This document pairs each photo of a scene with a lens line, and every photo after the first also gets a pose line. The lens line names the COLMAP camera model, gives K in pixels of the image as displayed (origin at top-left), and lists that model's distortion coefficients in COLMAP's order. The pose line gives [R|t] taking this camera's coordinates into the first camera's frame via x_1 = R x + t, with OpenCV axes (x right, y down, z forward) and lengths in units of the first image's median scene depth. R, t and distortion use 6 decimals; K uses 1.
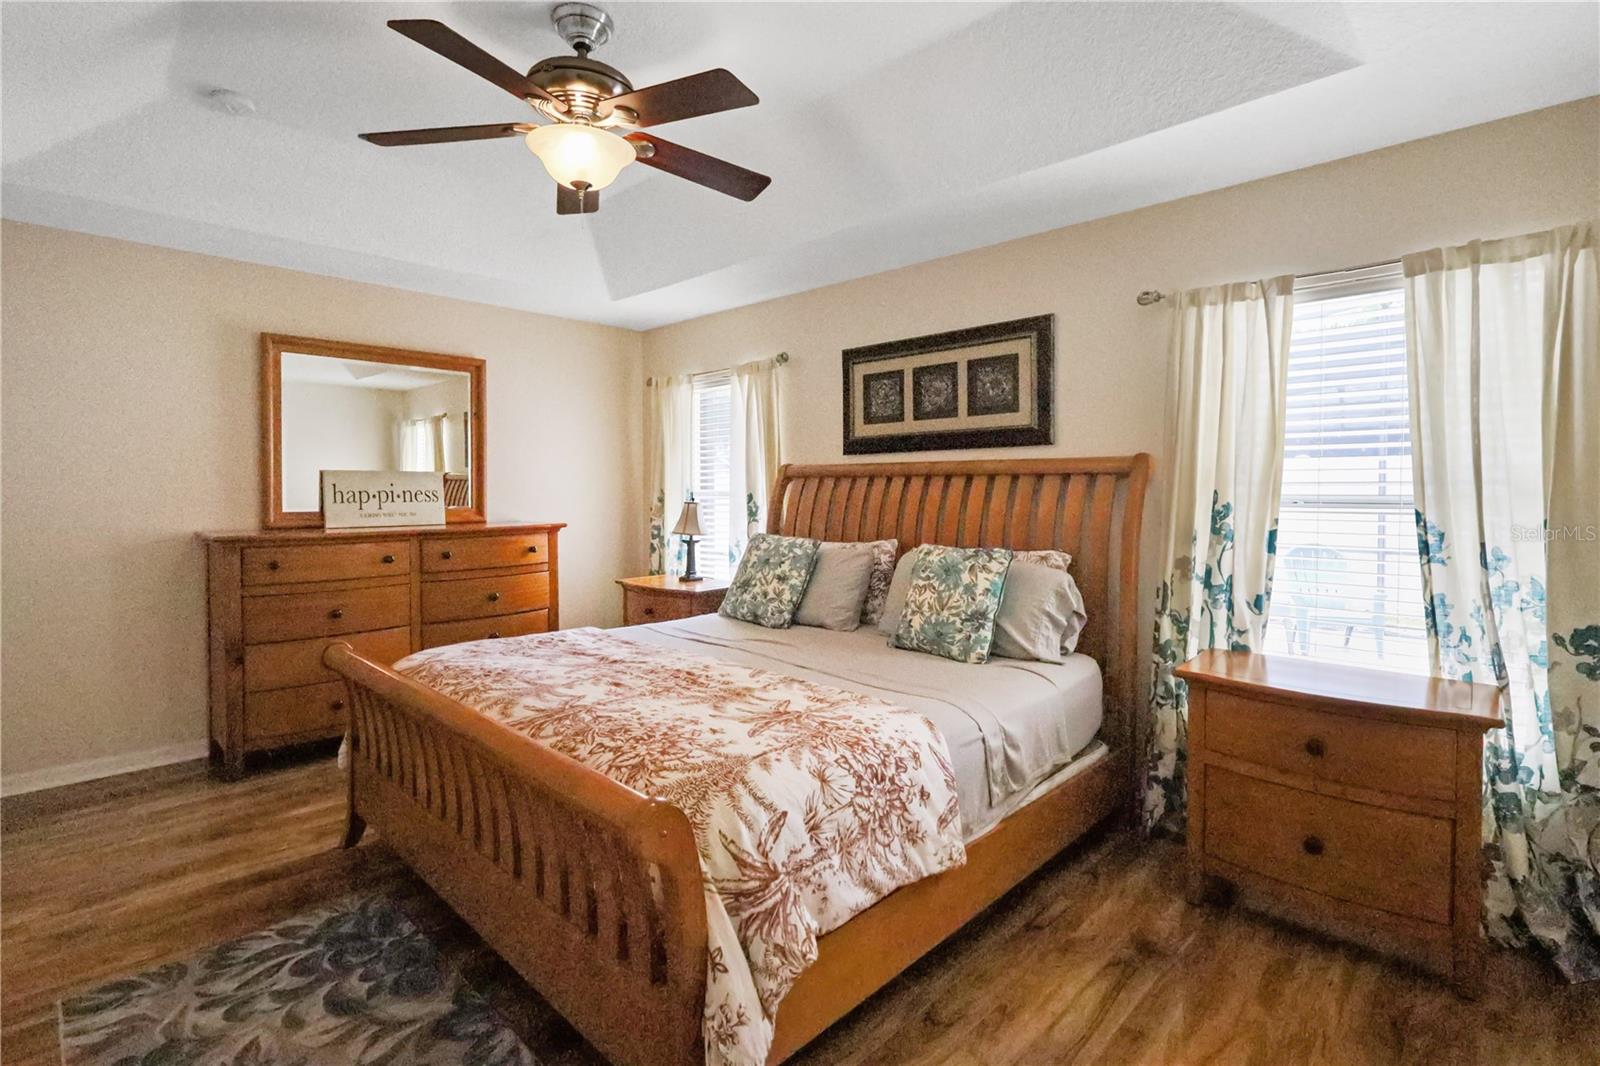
lens RADIAL K [[770.8, 0, 773.8], [0, 770.8, 482.0], [0, 0, 1]] dist [0.002225, 0.000317]
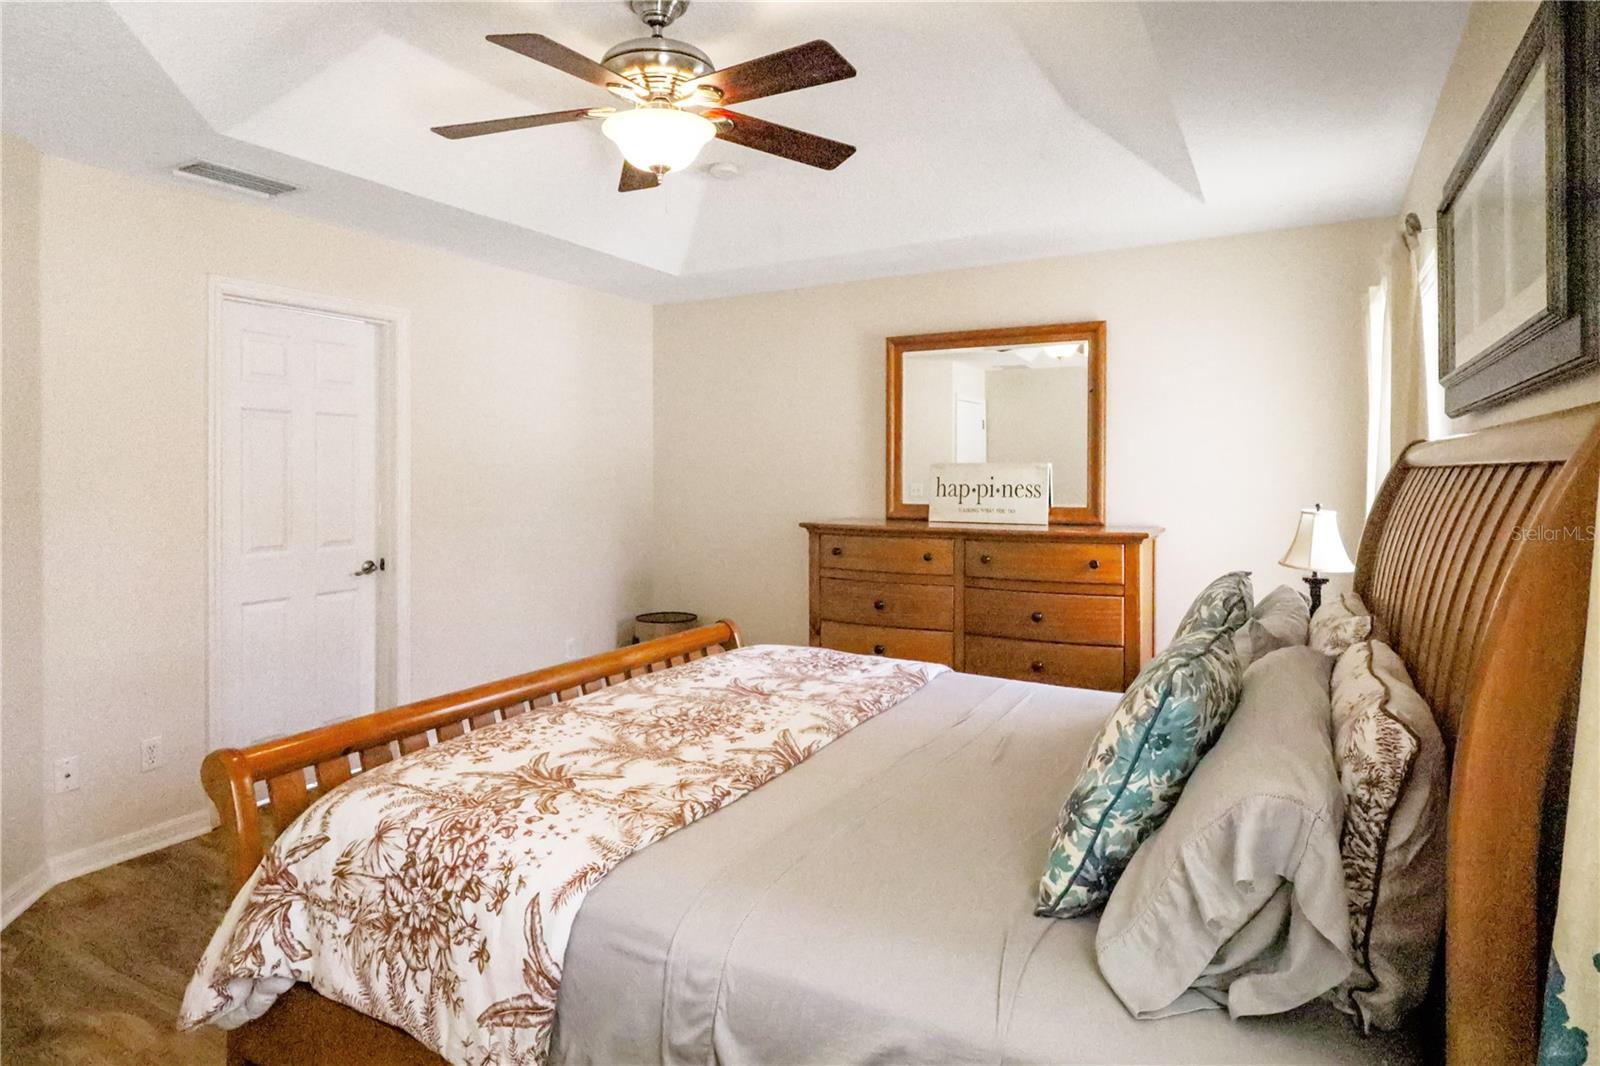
lens RADIAL K [[906.2, 0, 795.2], [0, 906.2, 465.7], [0, 0, 1]] dist [-0.003404, -0.000817]
pose [[0.269007, -0.007074, -0.963112, 0.598003], [0.005771, 0.999967, -0.005733, -0.007894], [0.963121, -0.004016, 0.269039, 0.608189]]
